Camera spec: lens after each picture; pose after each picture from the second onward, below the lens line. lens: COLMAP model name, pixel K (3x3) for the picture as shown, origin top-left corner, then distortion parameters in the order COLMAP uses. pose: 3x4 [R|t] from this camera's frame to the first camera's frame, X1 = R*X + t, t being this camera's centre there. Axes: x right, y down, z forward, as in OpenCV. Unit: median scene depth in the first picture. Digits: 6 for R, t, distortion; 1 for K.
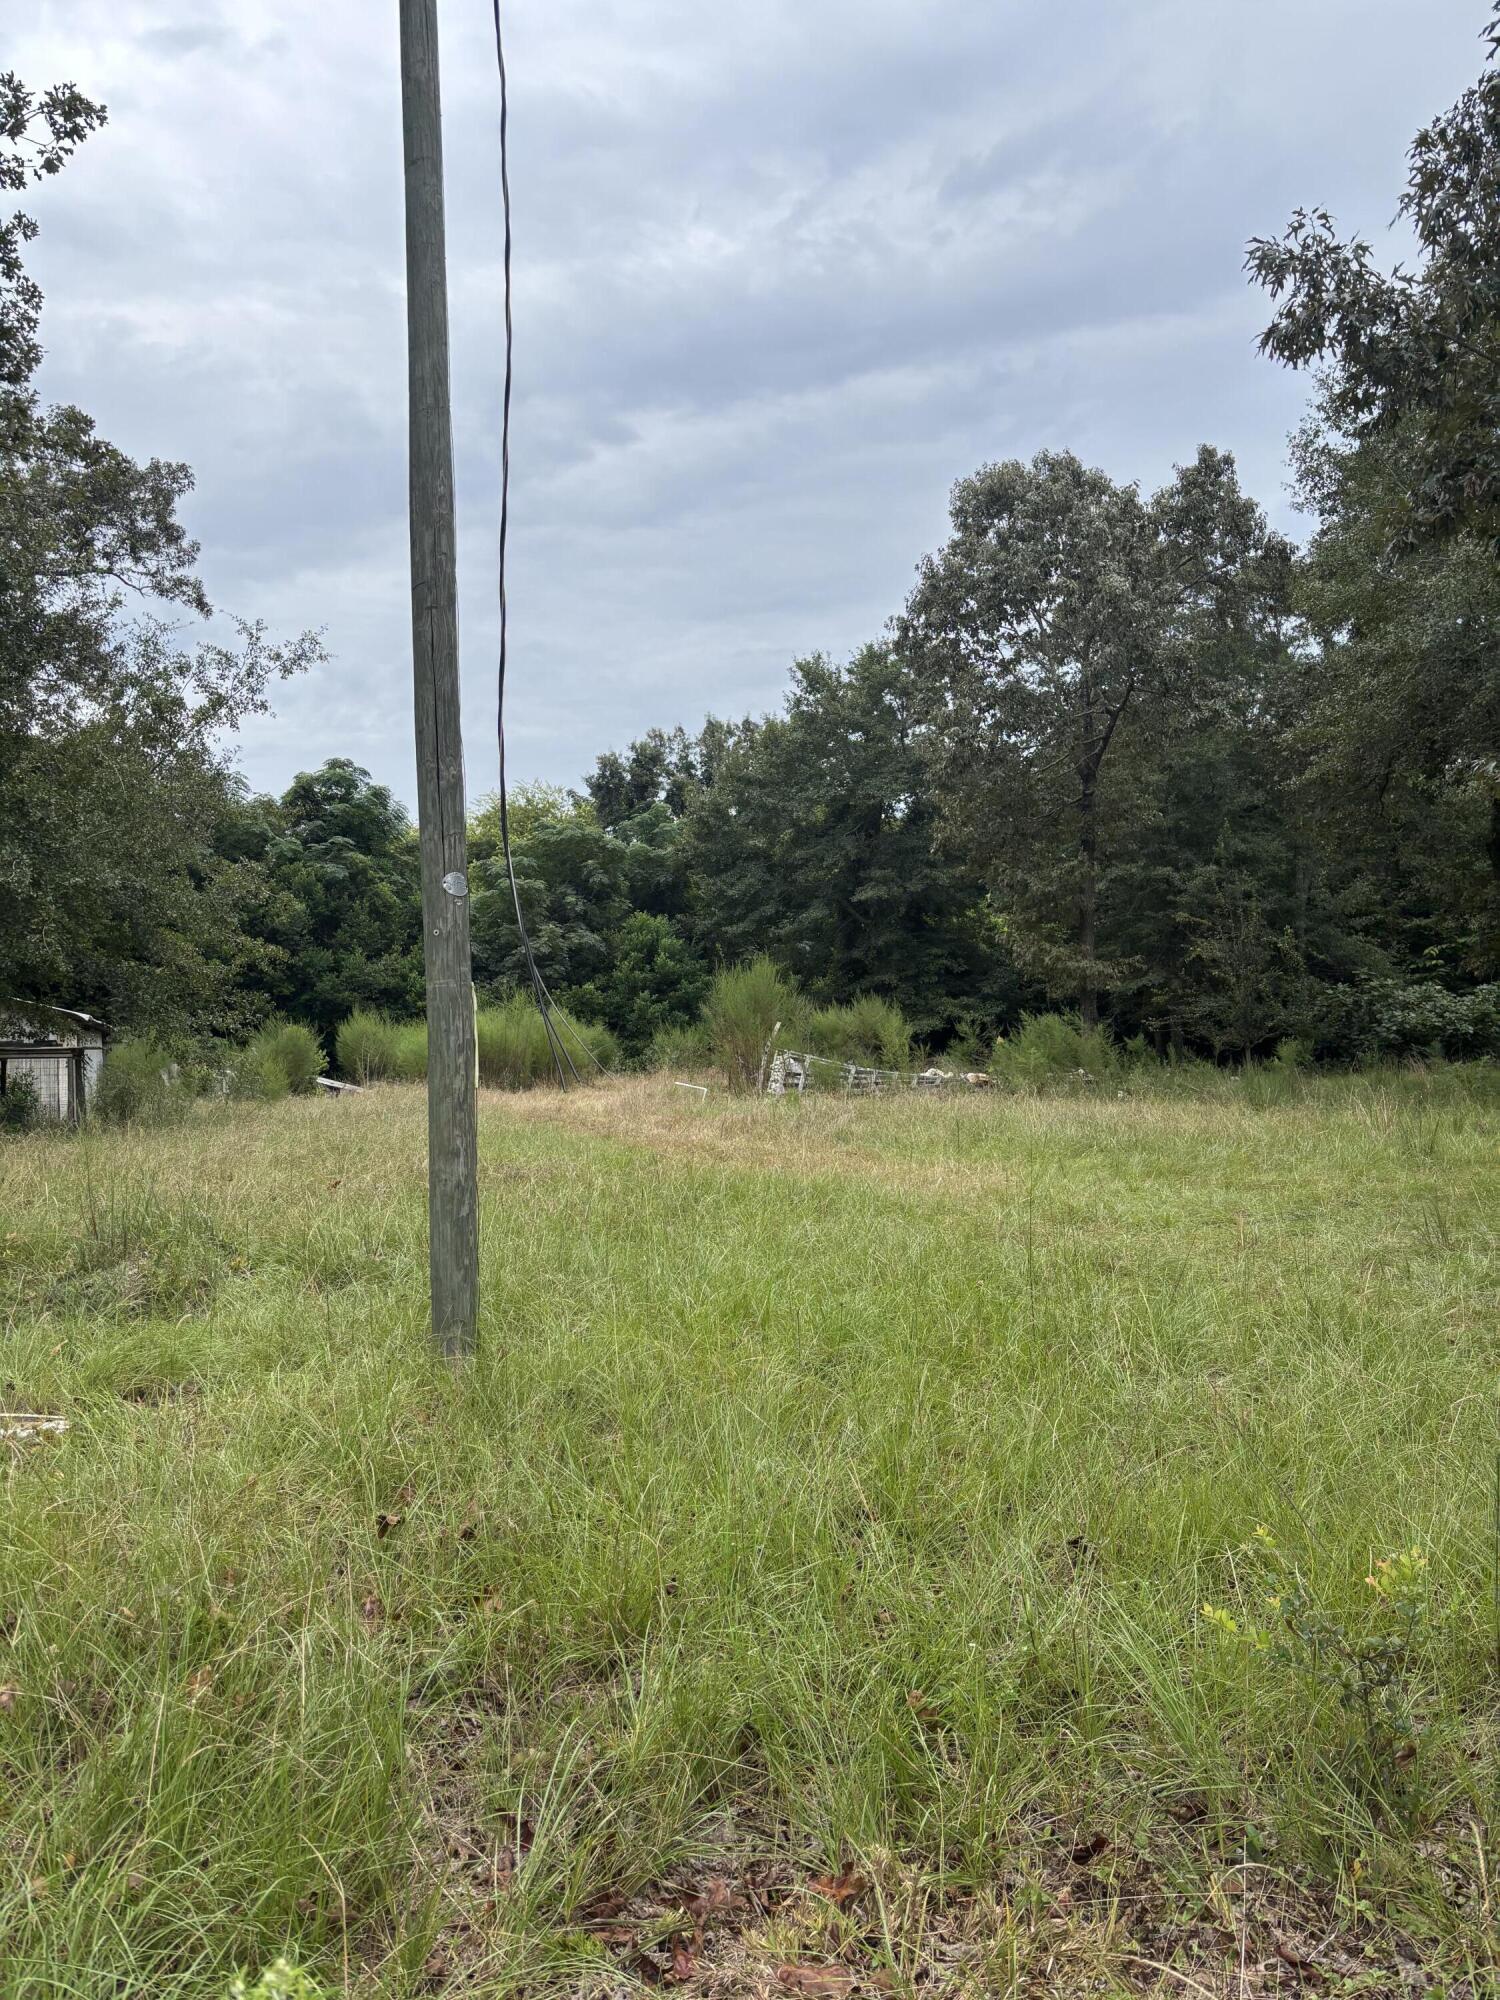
lens RADIAL K [[1491.3, 0, 750.0], [0, 1491.3, 1000.0], [0, 0, 1]] dist [0.133877, -0.272724]
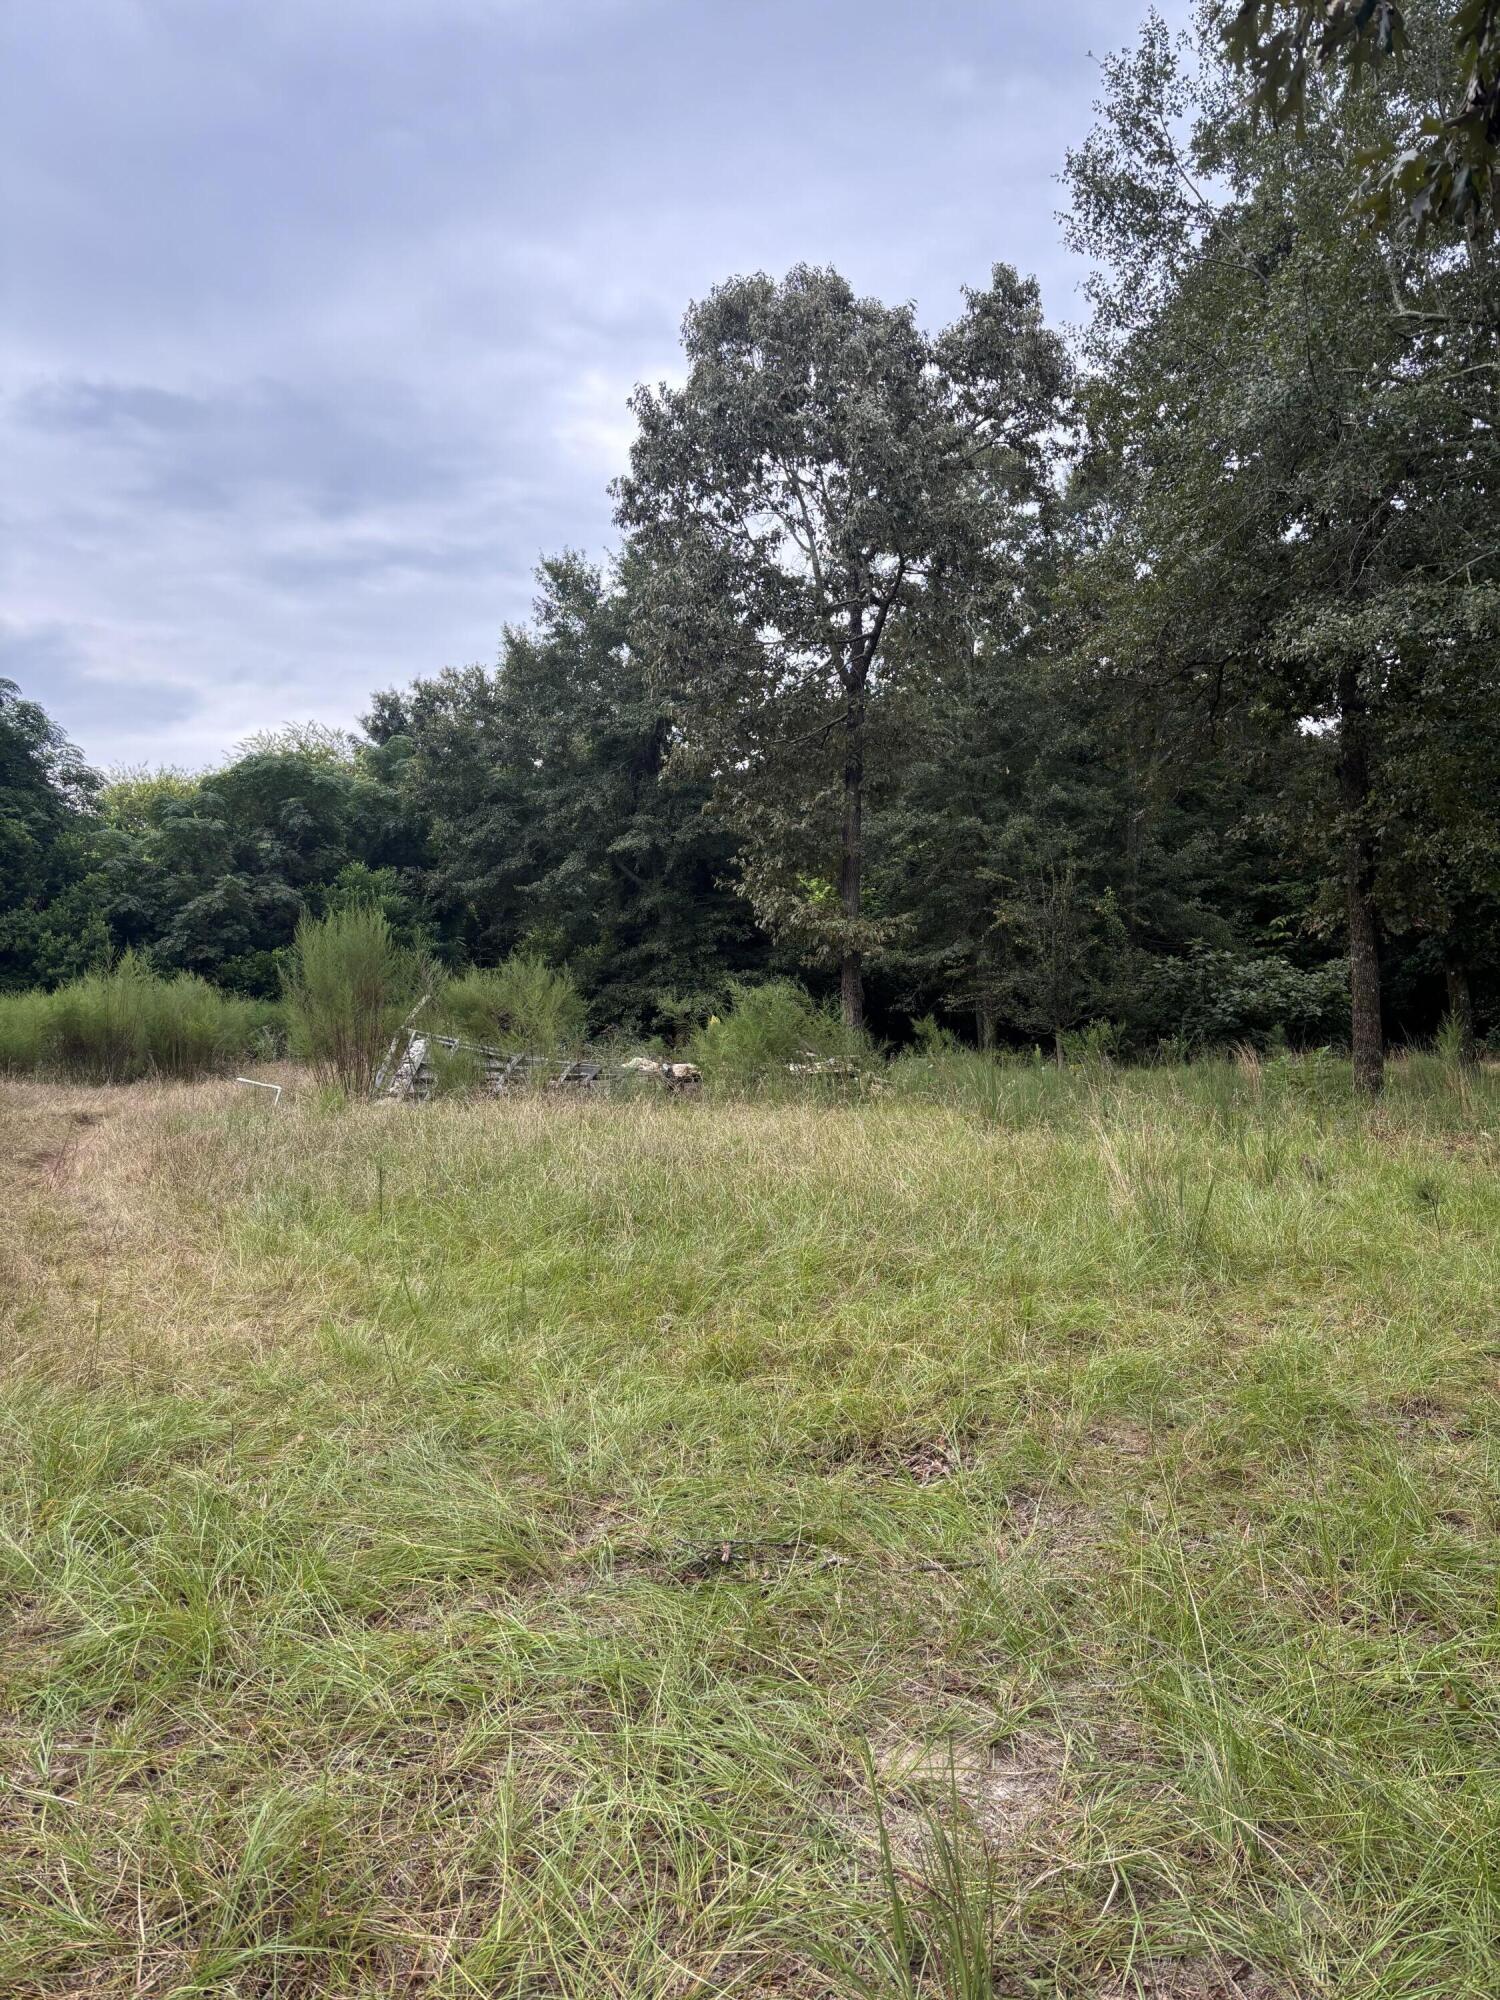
lens RADIAL K [[1491.3, 0, 750.0], [0, 1491.3, 1000.0], [0, 0, 1]] dist [0.133877, -0.272724]
pose [[0.996869, 0.007011, 0.078755, 0.084156], [-0.008211, 0.999855, 0.014929, 0.002730], [-0.078639, -0.015529, 0.996782, 0.168375]]
